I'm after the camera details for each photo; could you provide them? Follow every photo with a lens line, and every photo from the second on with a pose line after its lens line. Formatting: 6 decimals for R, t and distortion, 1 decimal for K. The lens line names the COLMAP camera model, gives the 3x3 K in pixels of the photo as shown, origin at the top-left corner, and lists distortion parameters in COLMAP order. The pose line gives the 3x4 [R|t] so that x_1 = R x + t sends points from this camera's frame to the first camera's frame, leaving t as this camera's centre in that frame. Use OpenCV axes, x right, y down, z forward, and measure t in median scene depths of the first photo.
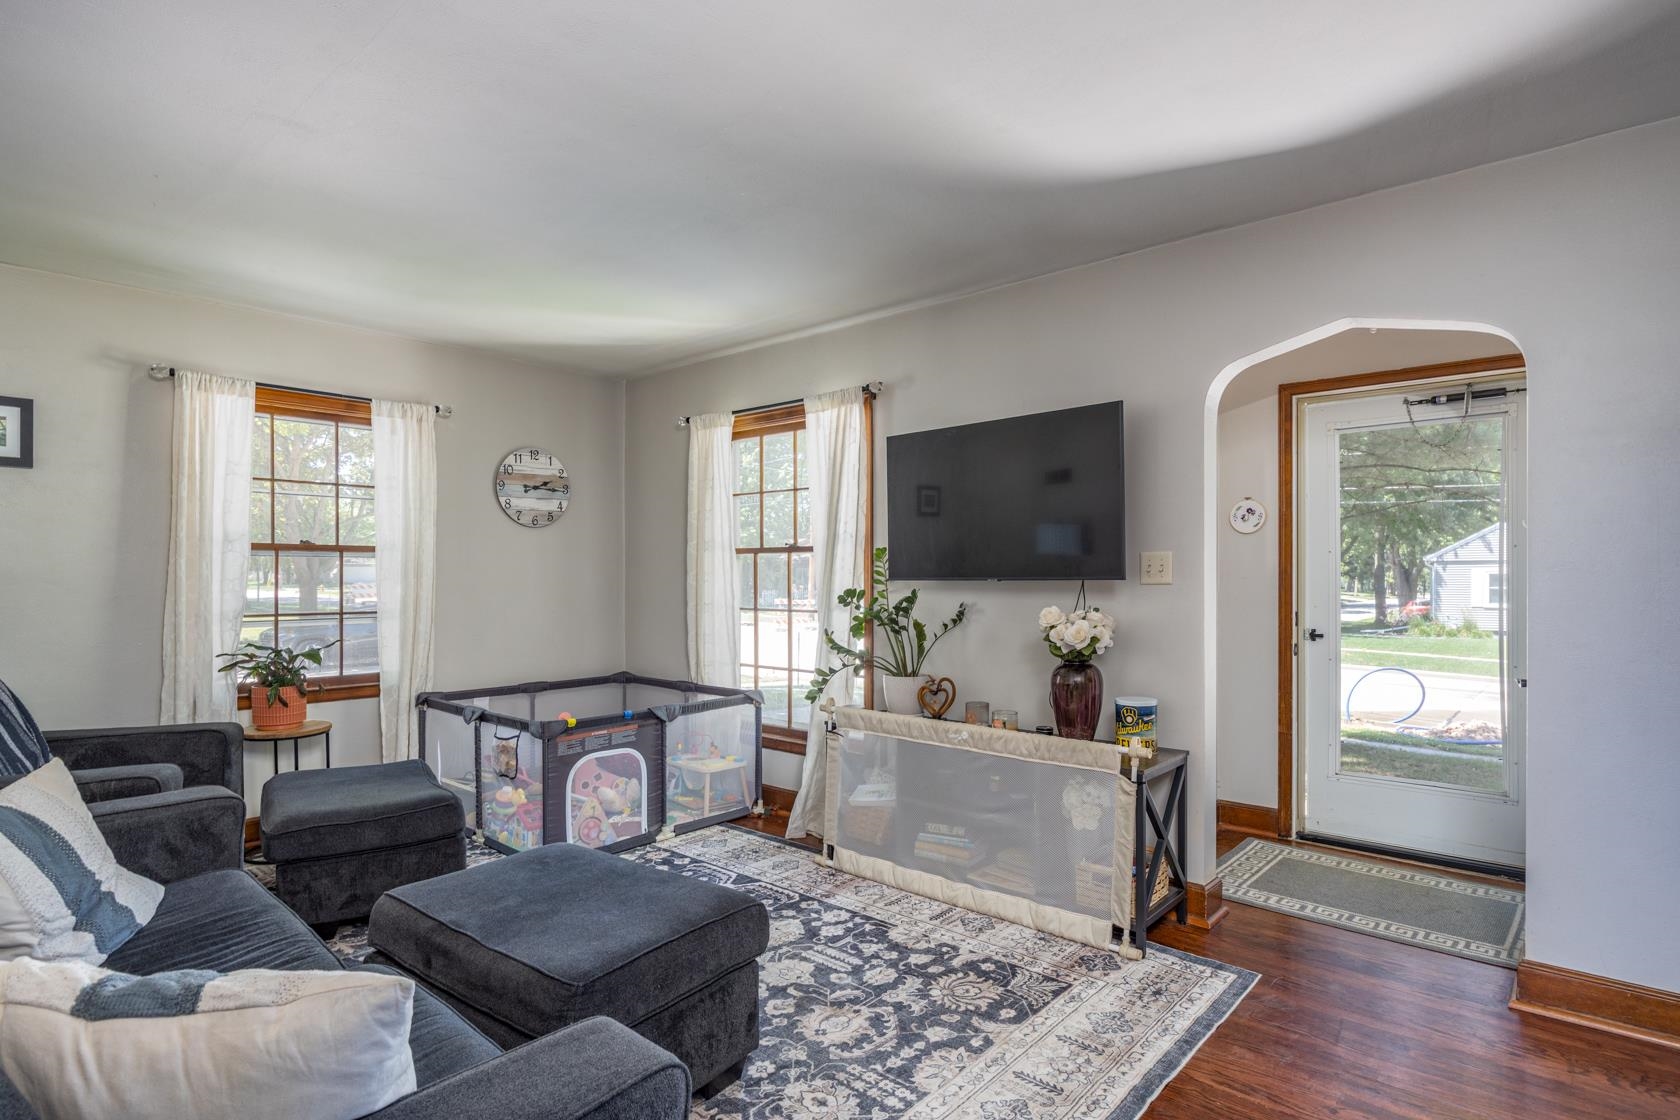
lens RADIAL K [[874.0, 0, 848.4], [0, 874.0, 570.0], [0, 0, 1]] dist [0.003529, 0.000408]
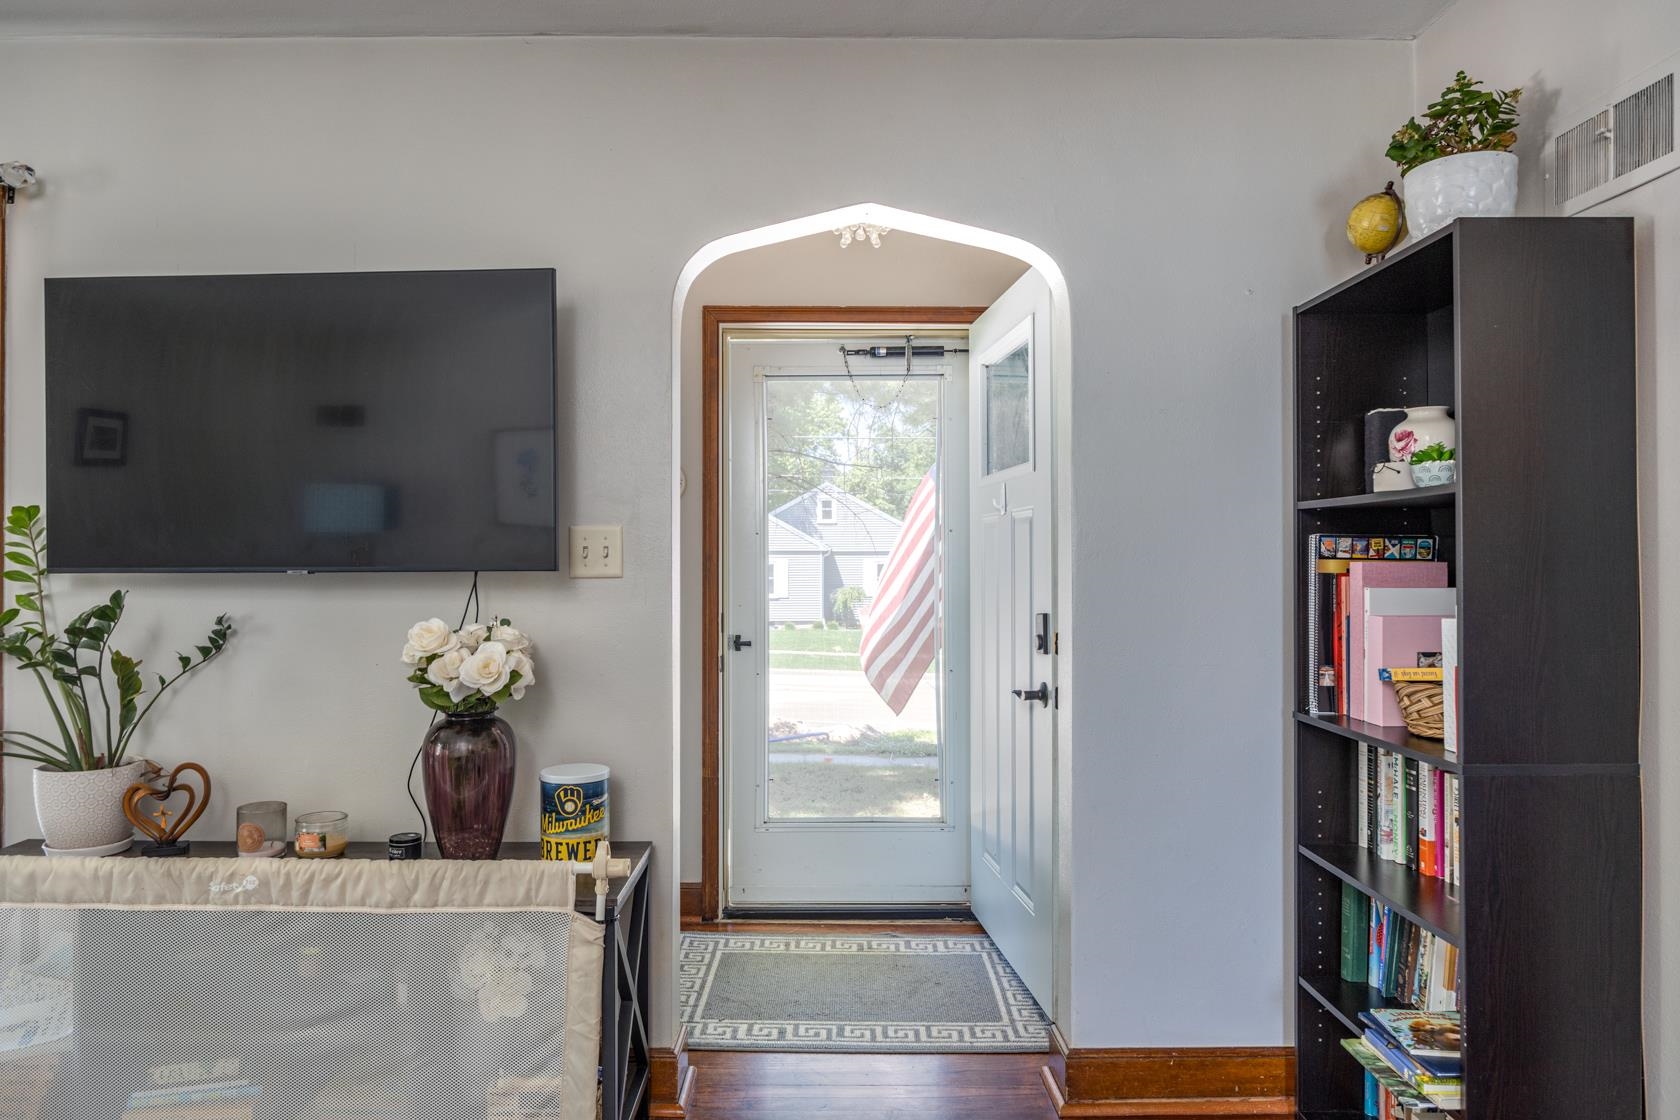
lens RADIAL K [[1061.7, 0, 842.3], [0, 1061.7, 553.3], [0, 0, 1]] dist [-0.007257, -0.001335]
pose [[0.747617, 0.008531, 0.664075, -0.014973], [-0.004283, 0.999959, -0.008023, 0.003896], [-0.664116, 0.003154, 0.747623, 0.284646]]
